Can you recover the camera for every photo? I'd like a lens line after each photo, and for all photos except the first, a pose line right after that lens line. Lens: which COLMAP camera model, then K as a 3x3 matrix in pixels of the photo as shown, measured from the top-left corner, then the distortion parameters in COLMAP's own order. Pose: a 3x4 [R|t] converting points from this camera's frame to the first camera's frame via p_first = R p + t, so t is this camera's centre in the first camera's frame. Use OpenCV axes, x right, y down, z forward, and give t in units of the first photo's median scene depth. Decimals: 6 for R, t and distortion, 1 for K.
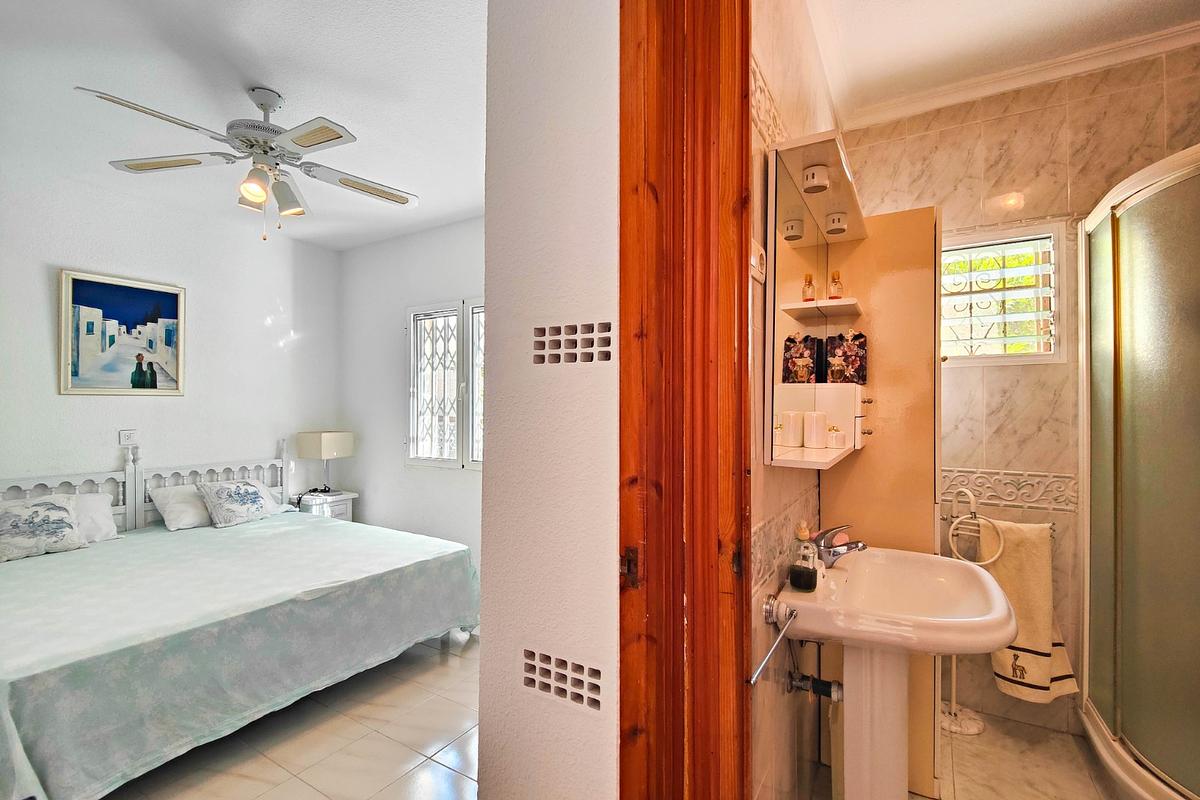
lens RADIAL K [[529.2, 0, 610.8], [0, 529.2, 407.8], [0, 0, 1]] dist [0.019899, -0.018893]
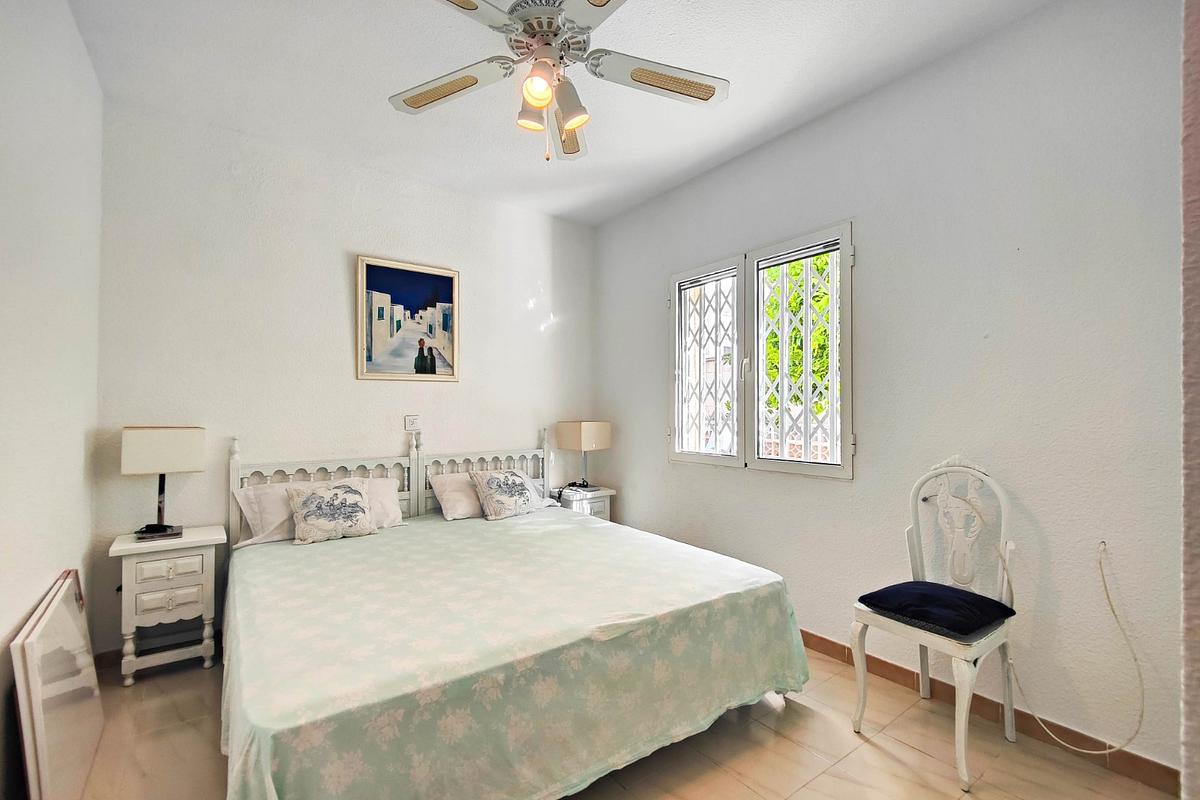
lens RADIAL K [[539.5, 0, 617.8], [0, 539.5, 409.3], [0, 0, 1]] dist [0.016928, -0.020025]
pose [[0.927724, -0.000878, -0.373267, -0.189845], [0.002141, 0.999993, 0.002971, 0.030978], [0.373262, -0.003556, 0.927719, 0.223079]]
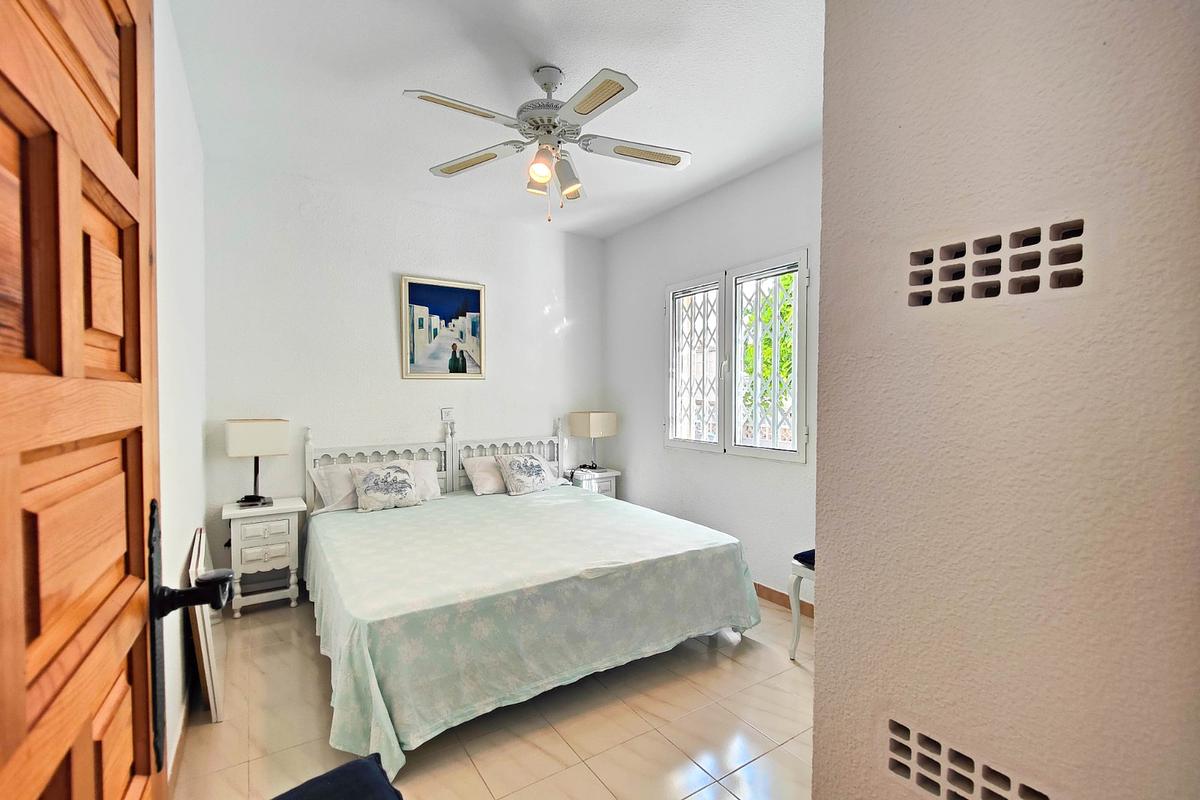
lens RADIAL K [[529.2, 0, 610.8], [0, 529.2, 407.8], [0, 0, 1]] dist [0.019899, -0.018893]
pose [[0.904911, 0.008456, -0.425518, -0.078914], [0.004337, 0.999567, 0.029087, 0.009196], [0.425580, -0.028166, 0.904483, 0.088782]]
